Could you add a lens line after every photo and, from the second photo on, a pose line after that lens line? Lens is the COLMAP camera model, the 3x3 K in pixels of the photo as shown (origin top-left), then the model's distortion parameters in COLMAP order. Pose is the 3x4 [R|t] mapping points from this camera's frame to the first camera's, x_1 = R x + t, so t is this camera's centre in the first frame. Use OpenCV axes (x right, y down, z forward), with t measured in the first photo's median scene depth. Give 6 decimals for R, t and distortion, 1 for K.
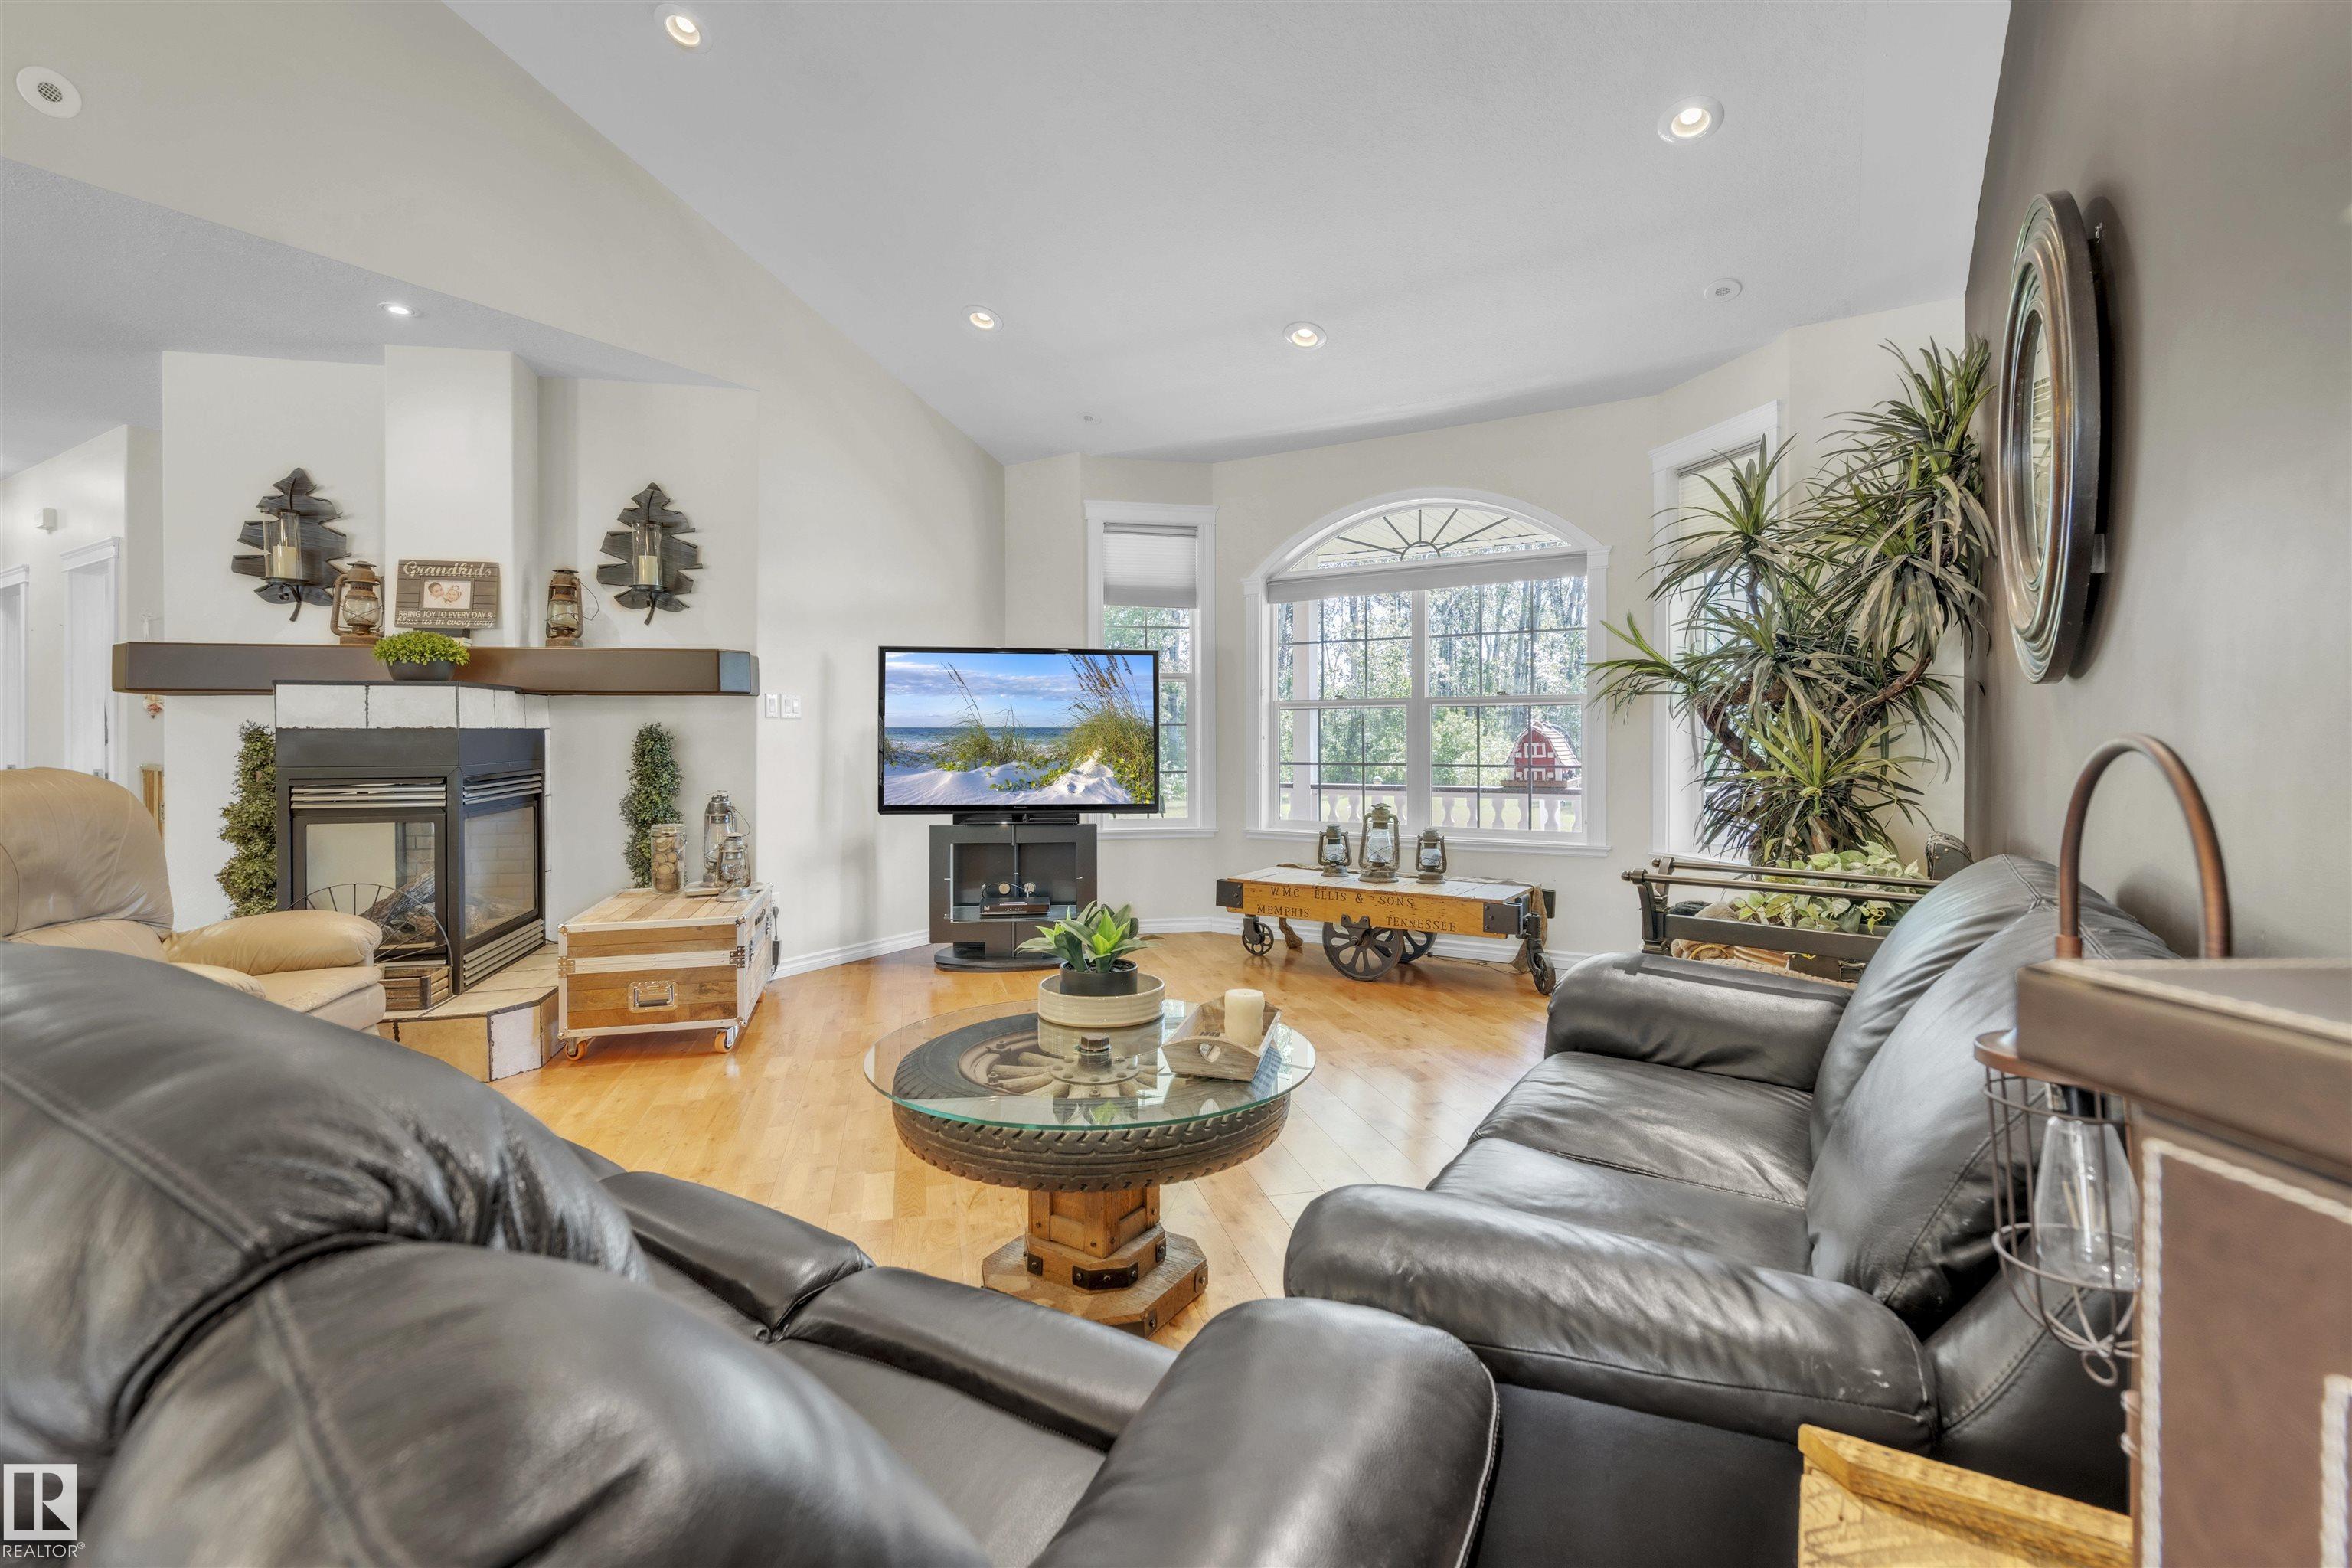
lens RADIAL K [[1076.4, 0, 1170.2], [0, 1076.4, 722.8], [0, 0, 1]] dist [-0.003124, 0.002138]
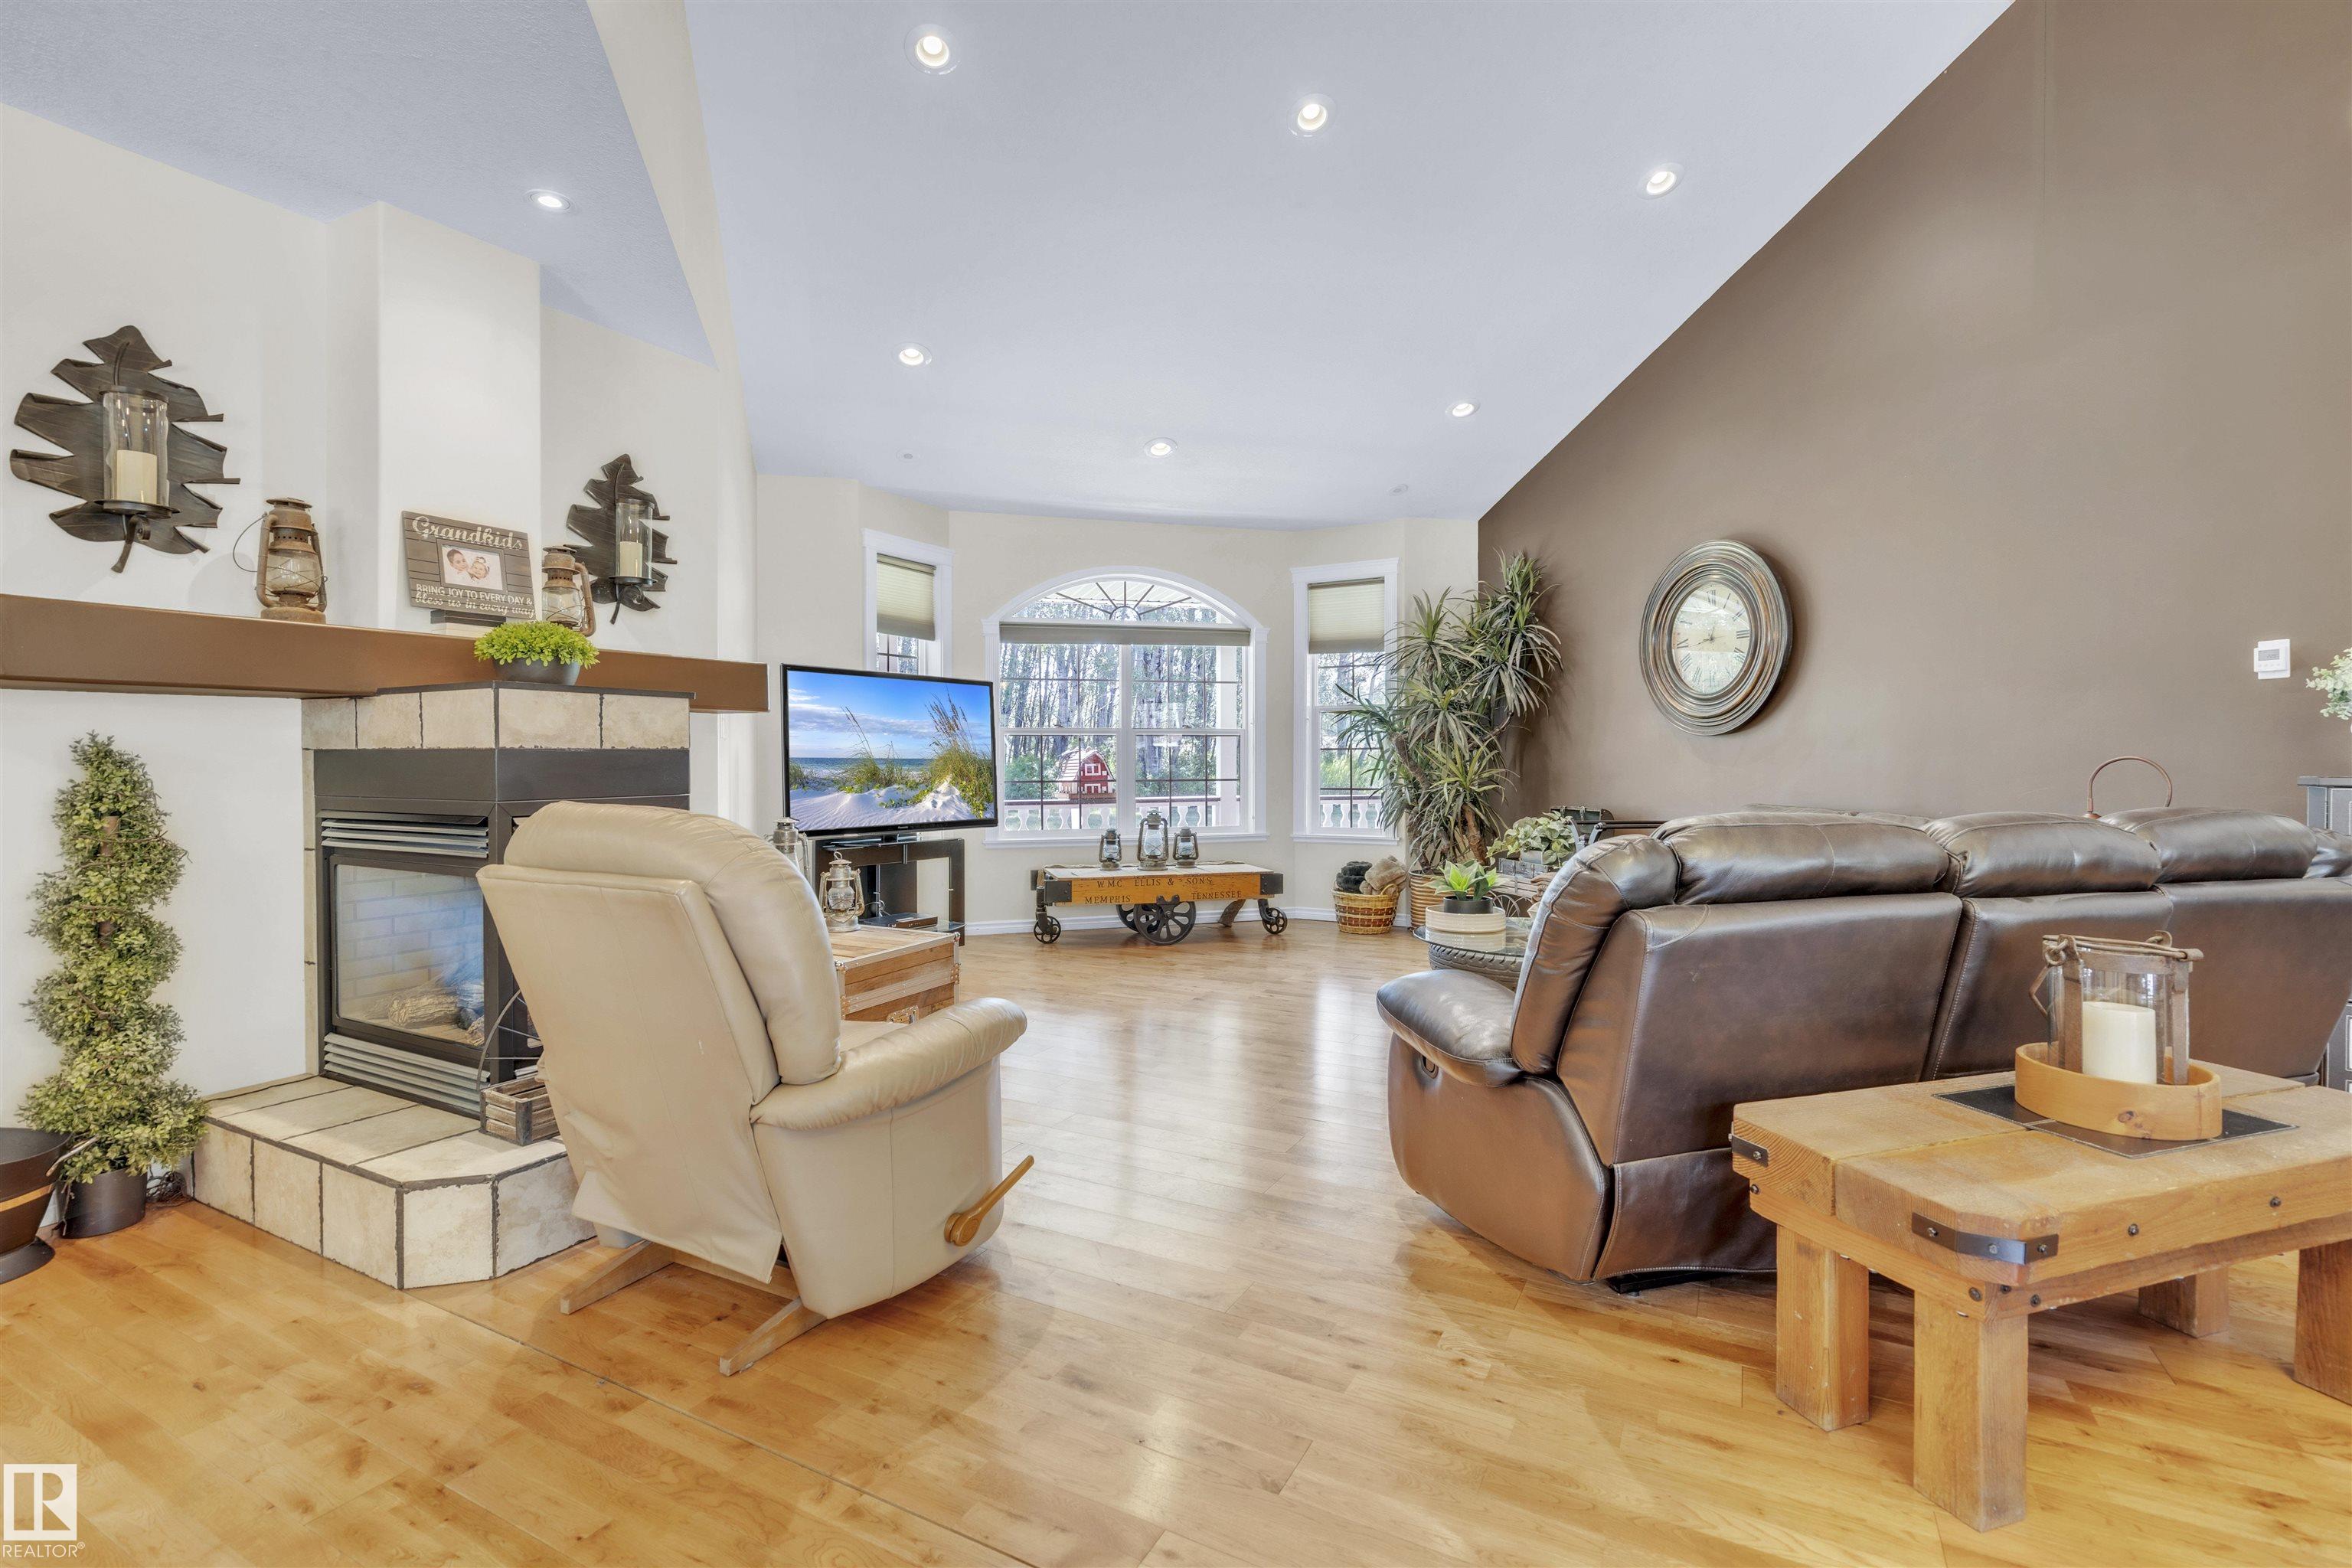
lens RADIAL K [[1076.4, 0, 1169.5], [0, 1076.4, 762.6], [0, 0, 1]] dist [-0.003124, 0.002138]
pose [[0.659998, -0.004139, 0.751256, -0.787460], [-0.007008, 0.999907, 0.011666, 0.001995], [-0.751235, -0.012964, 0.659908, 0.130035]]
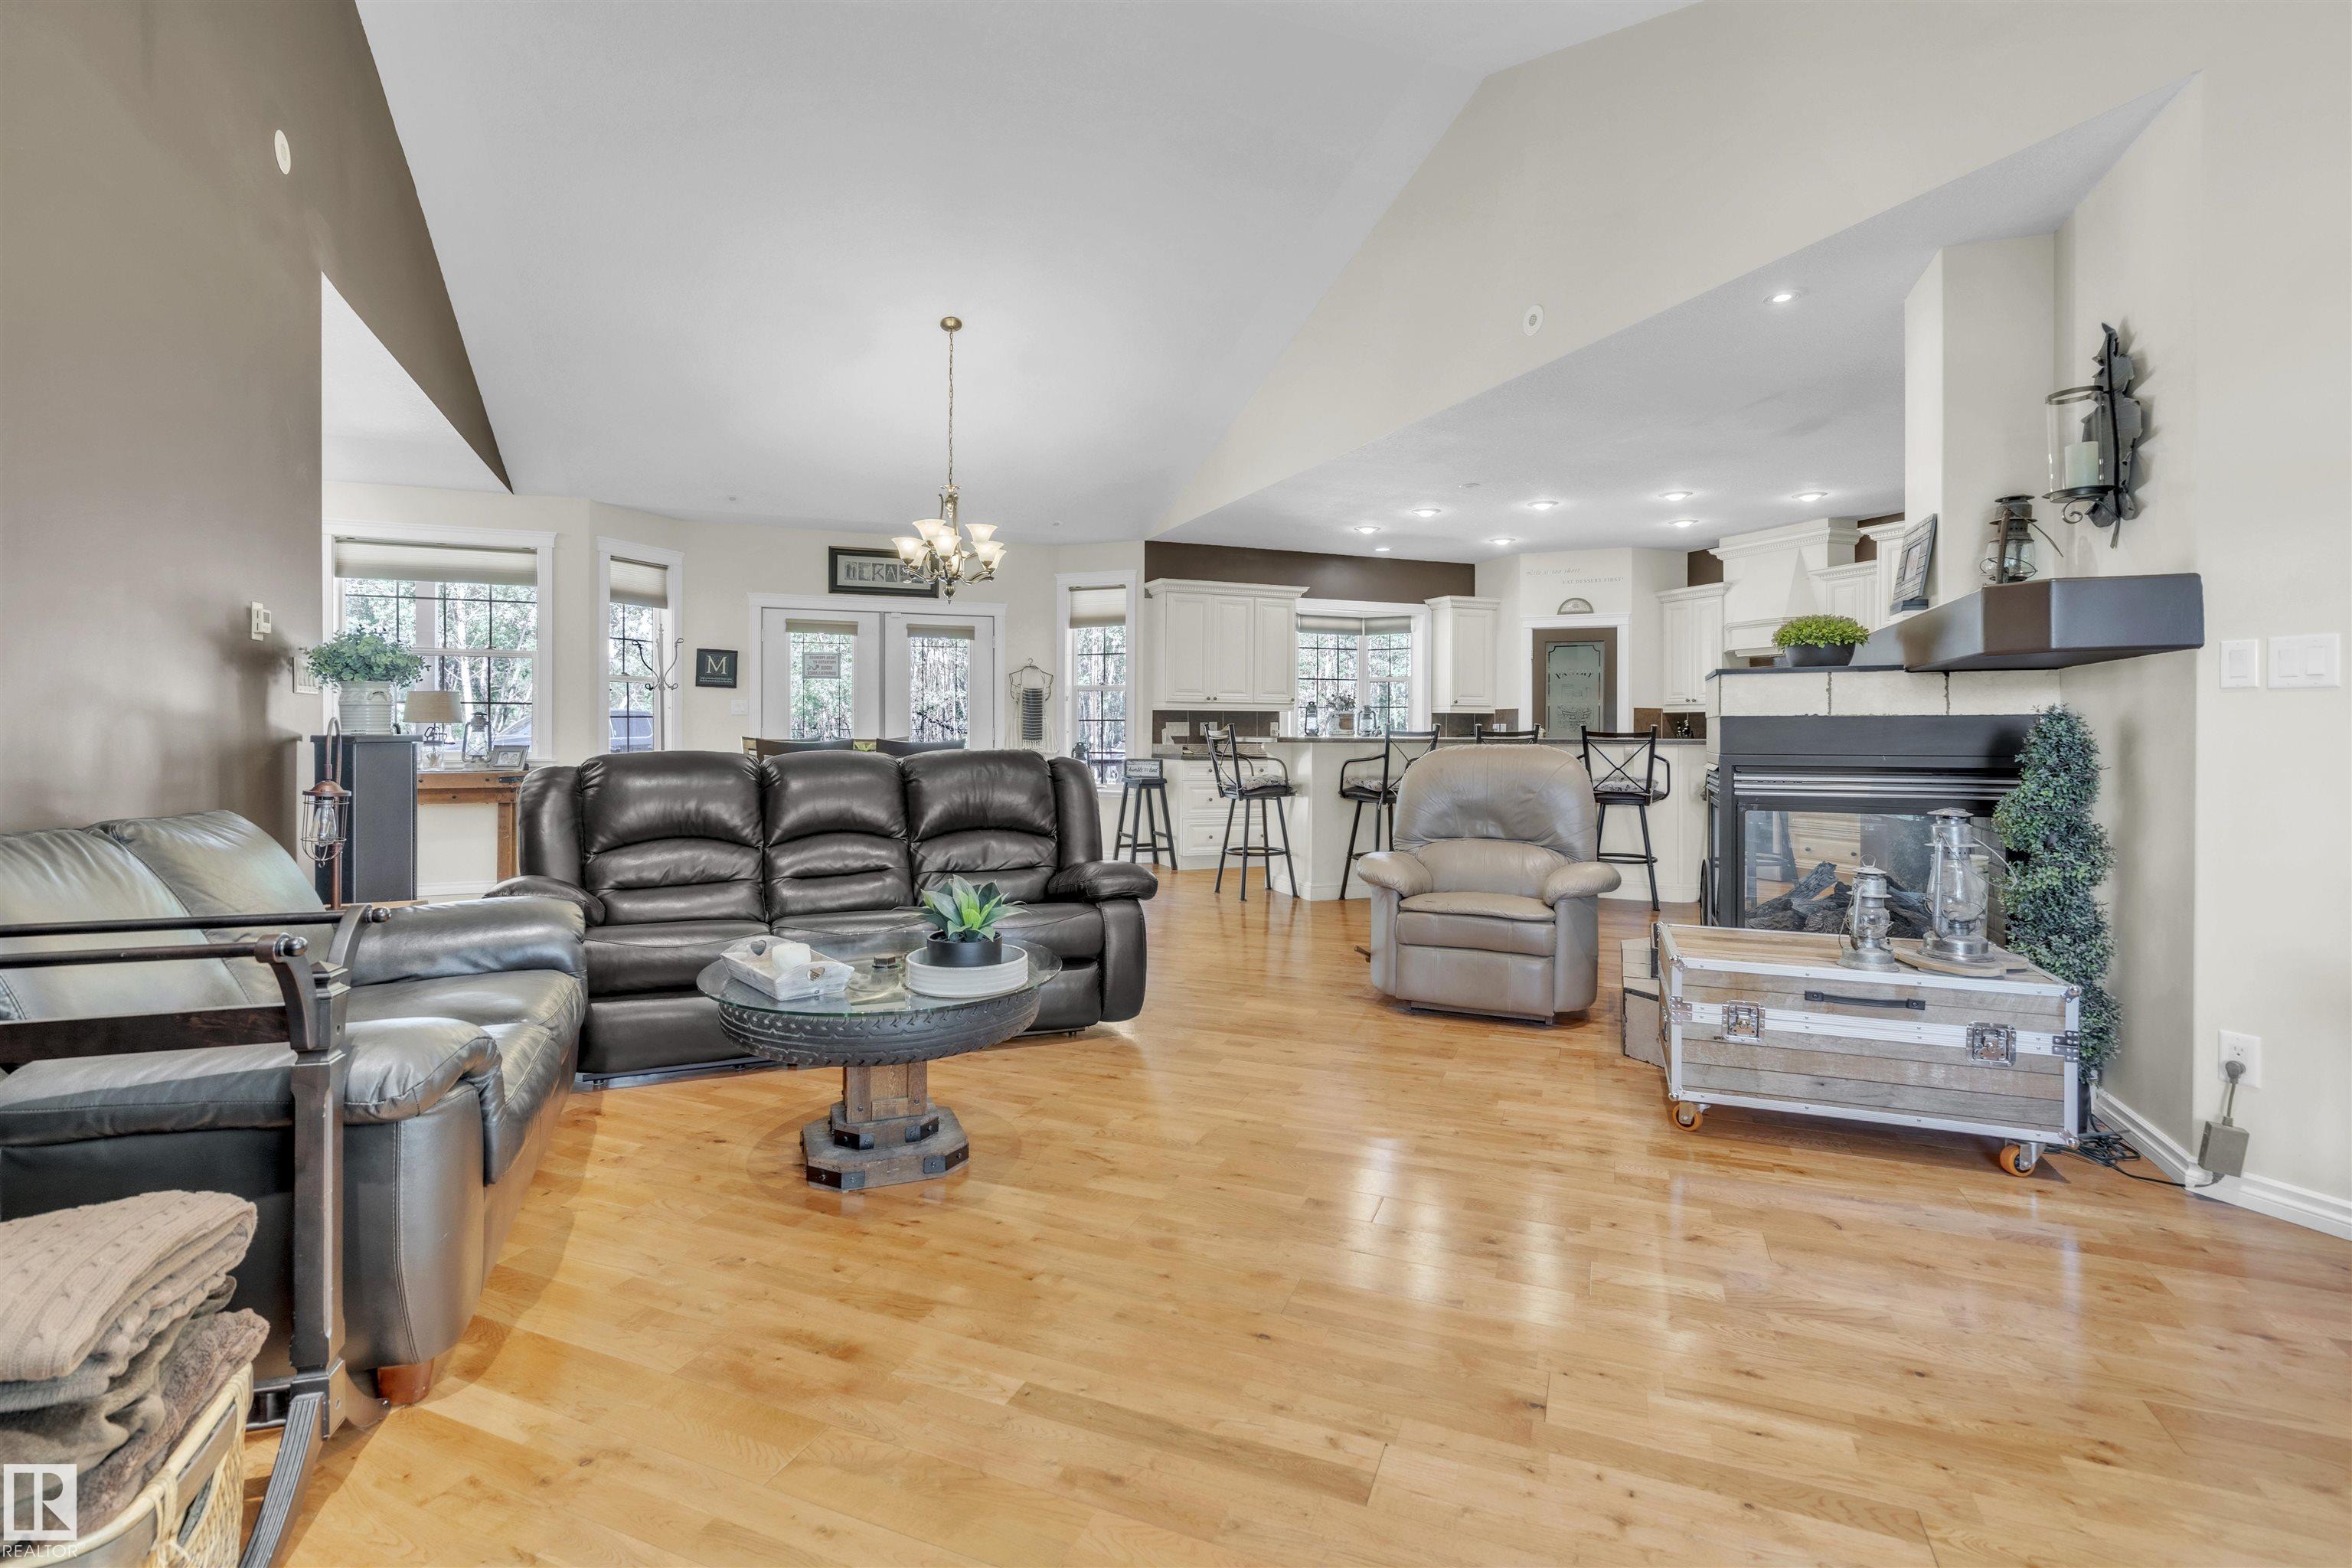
lens RADIAL K [[1076.4, 0, 1148.0], [0, 1076.4, 733.1], [0, 0, 1]] dist [-0.003124, 0.002138]
pose [[-0.589333, 0.002818, -0.807885, 0.342652], [0.004745, 0.999989, 0.000027, 0.011827], [0.807876, -0.003817, -0.589340, 0.872951]]
